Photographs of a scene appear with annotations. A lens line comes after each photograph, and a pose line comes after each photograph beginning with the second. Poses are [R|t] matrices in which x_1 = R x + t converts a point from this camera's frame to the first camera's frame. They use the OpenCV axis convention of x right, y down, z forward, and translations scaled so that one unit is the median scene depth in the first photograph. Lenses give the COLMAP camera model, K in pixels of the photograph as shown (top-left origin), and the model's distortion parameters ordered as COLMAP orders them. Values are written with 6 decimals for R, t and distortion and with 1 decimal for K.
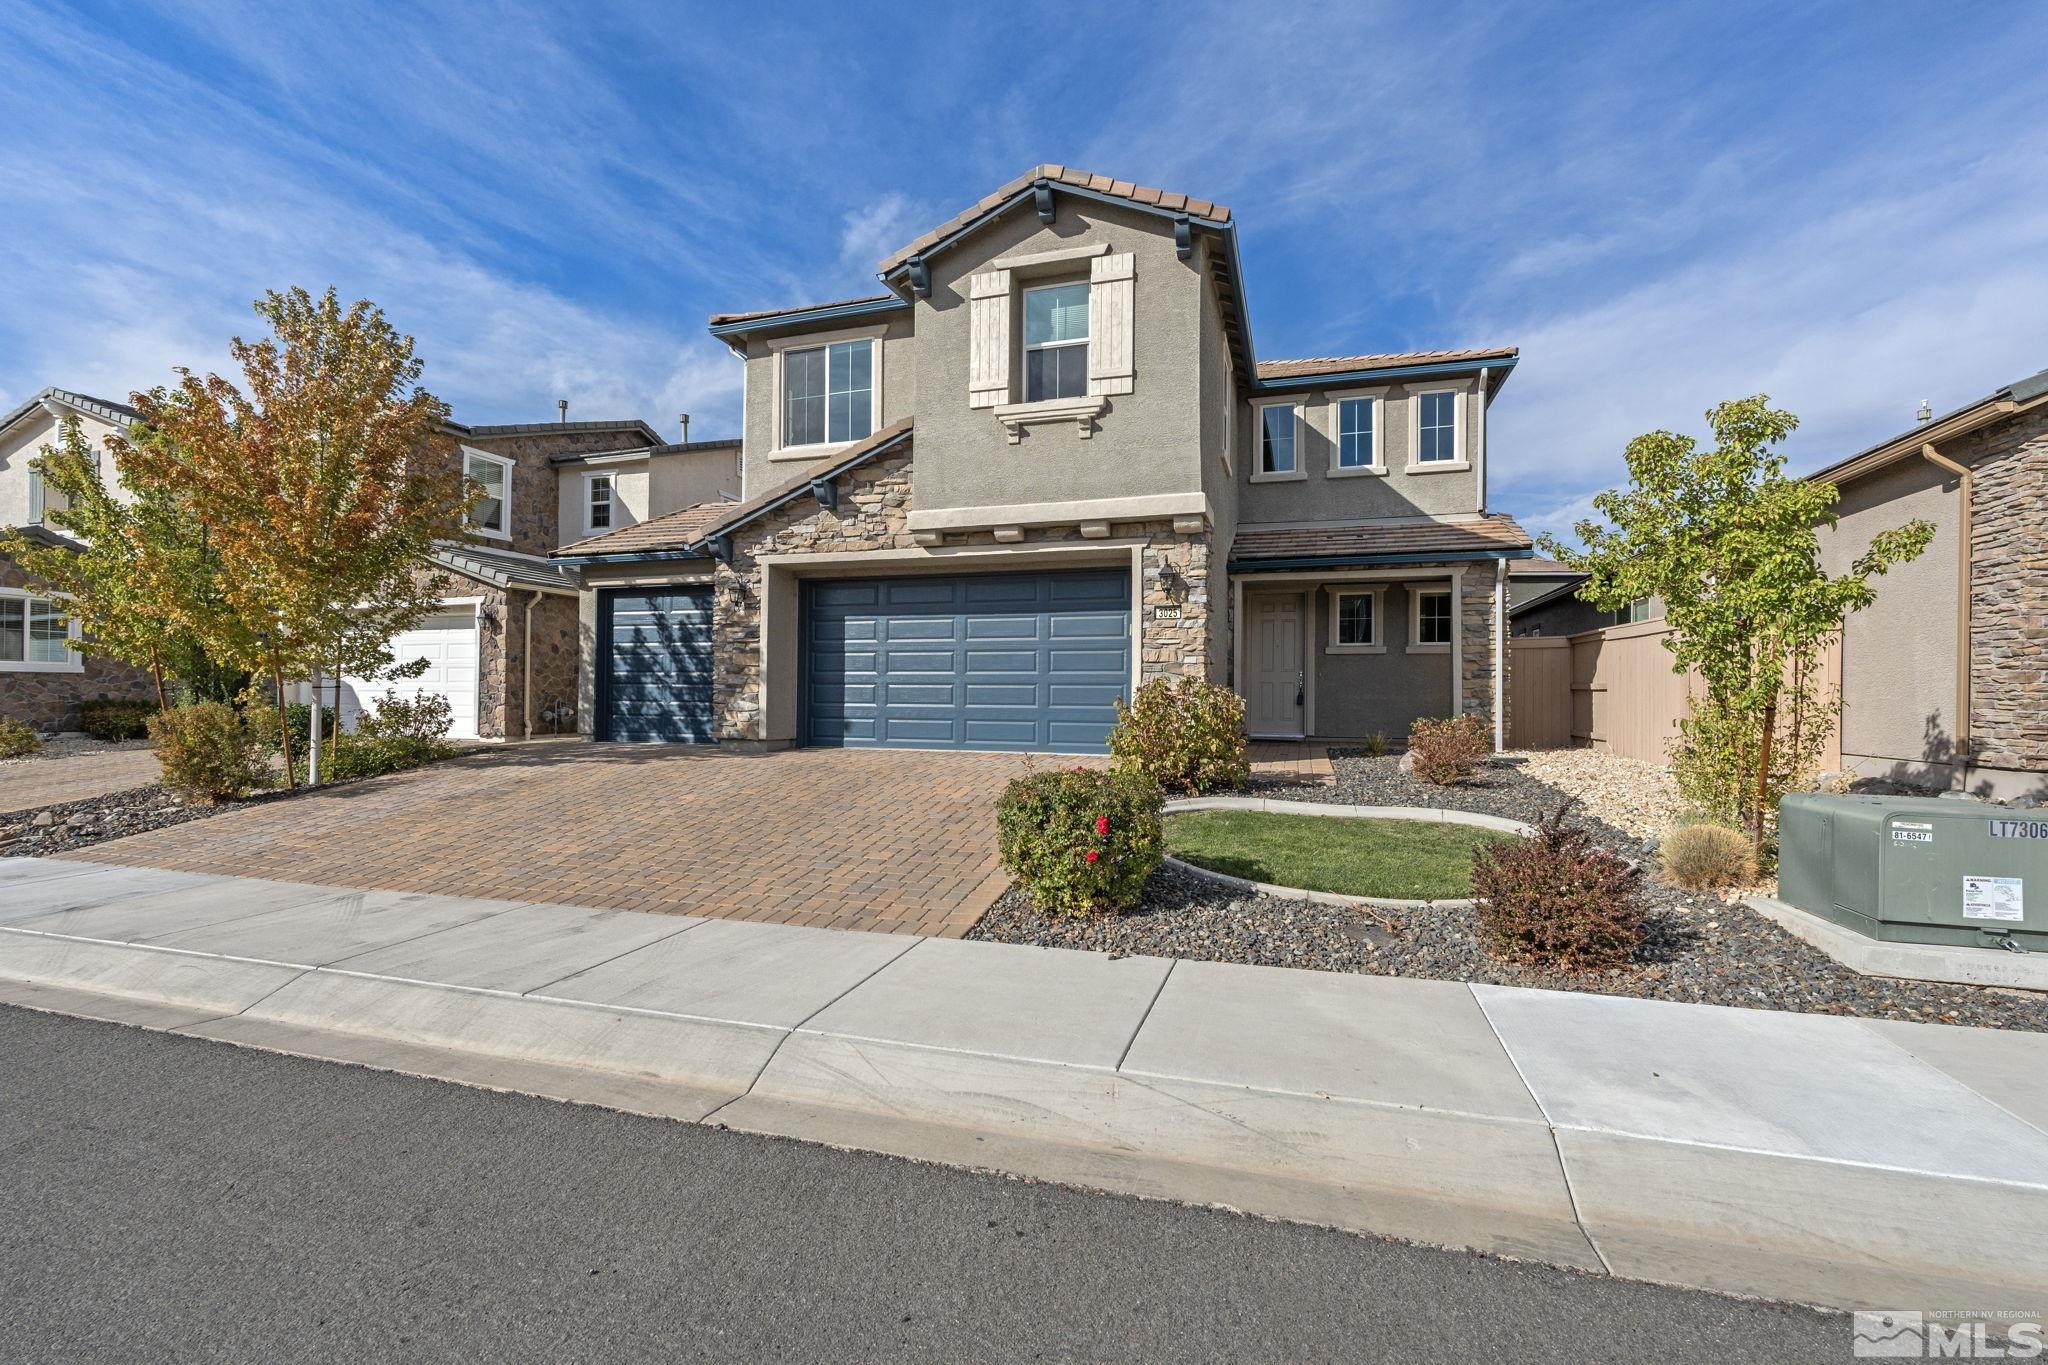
lens RADIAL K [[904.2, 0, 1026.6], [0, 904.2, 687.5], [0, 0, 1]] dist [-0.004315, 0.000796]
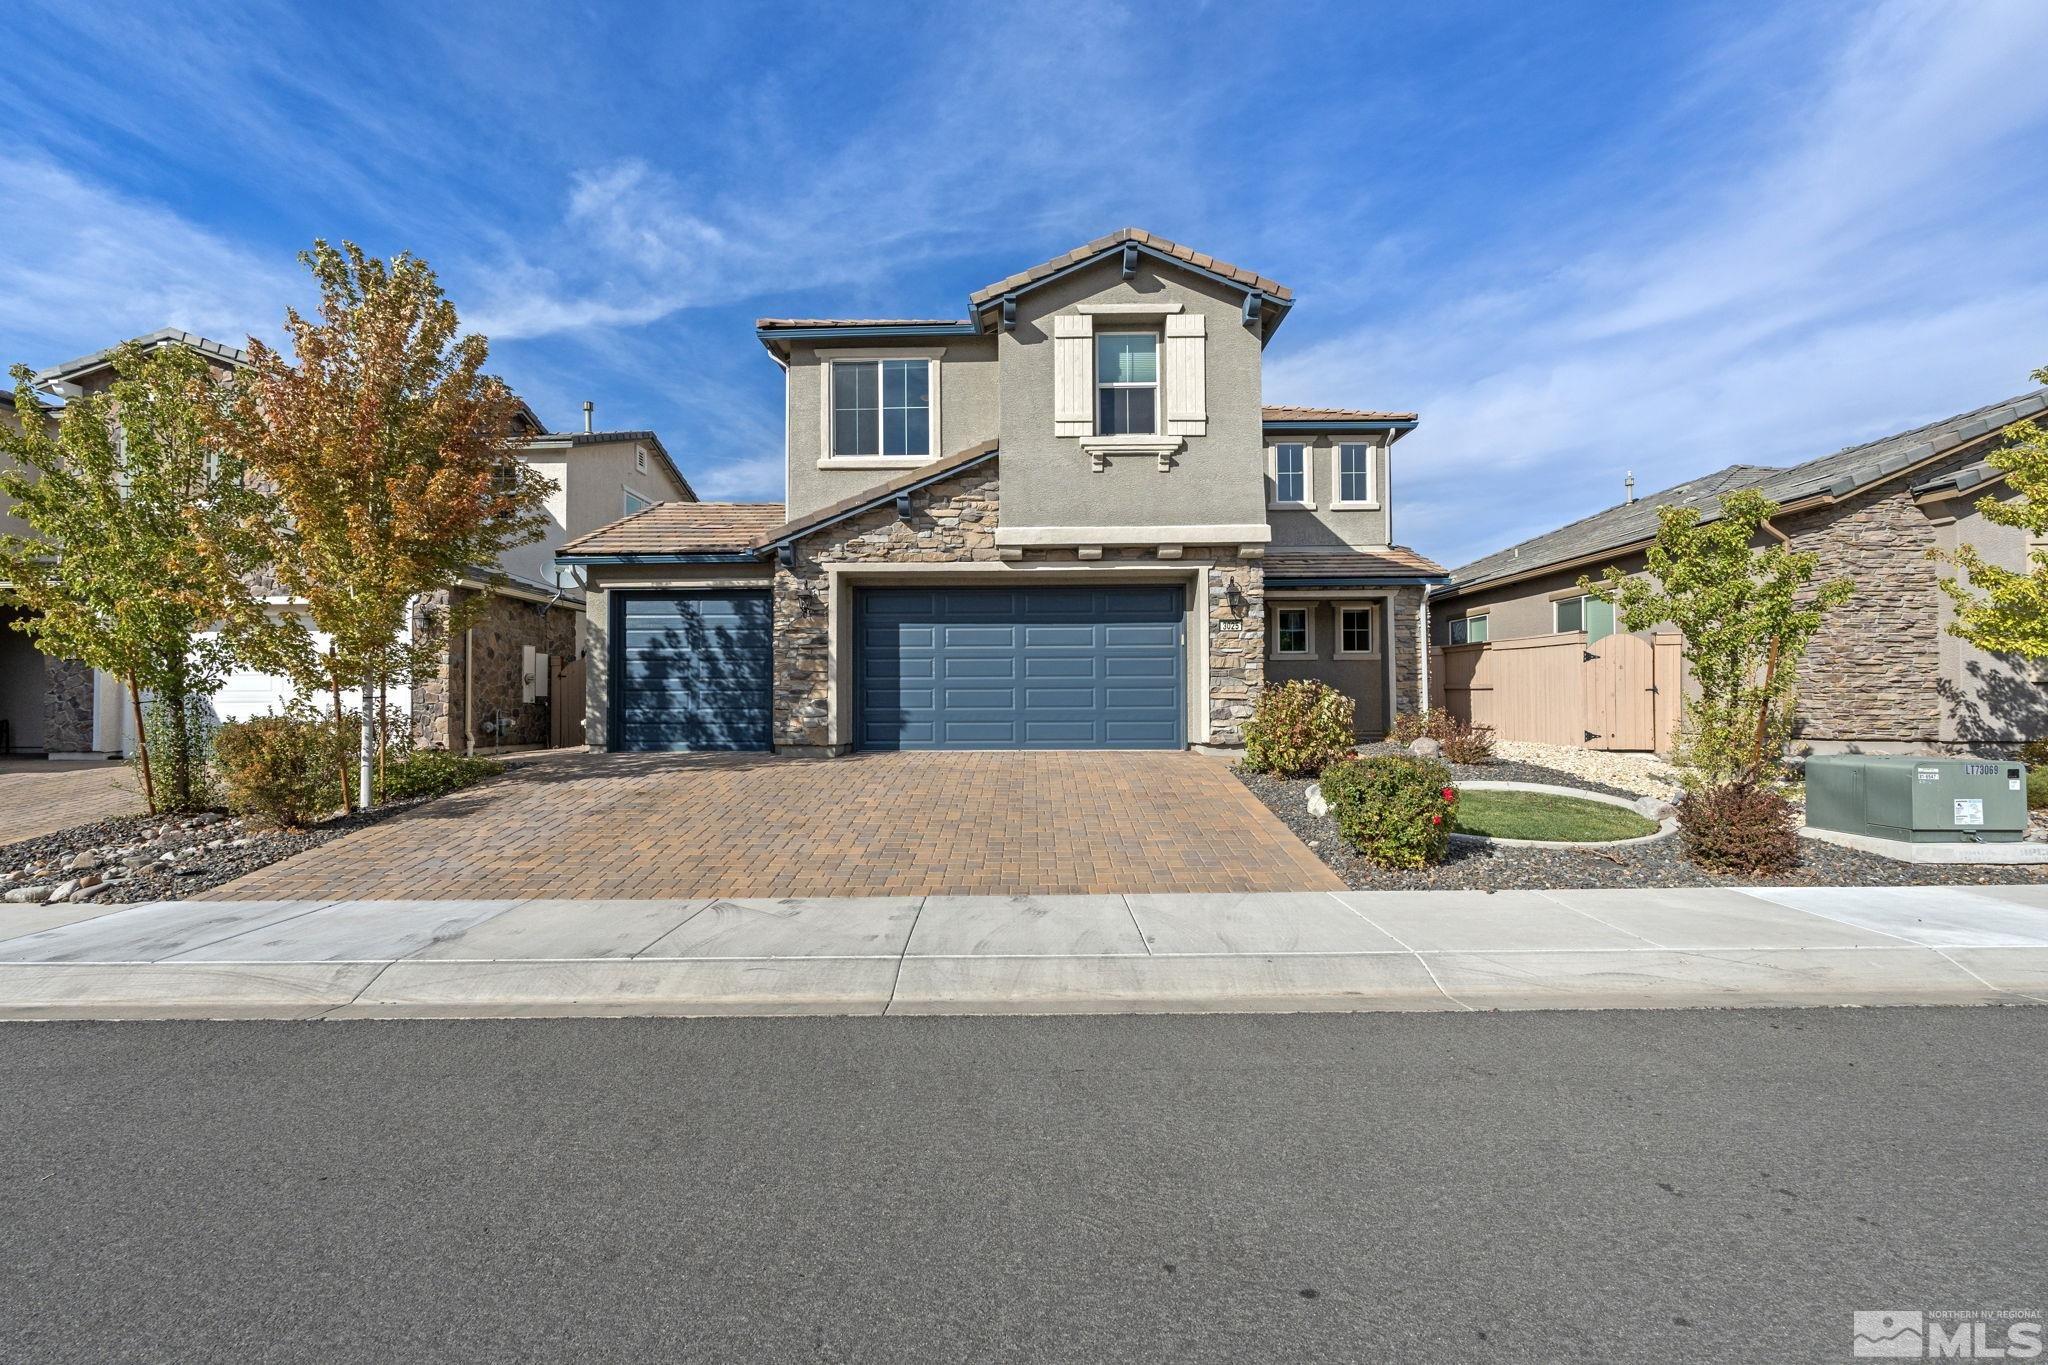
lens RADIAL K [[904.2, 0, 1017.1], [0, 904.2, 689.0], [0, 0, 1]] dist [-0.004315, 0.000796]
pose [[0.957213, -0.008735, 0.289252, -0.358819], [0.008799, 0.999961, 0.001078, -0.003939], [-0.289250, 0.001513, 0.957252, -0.029714]]
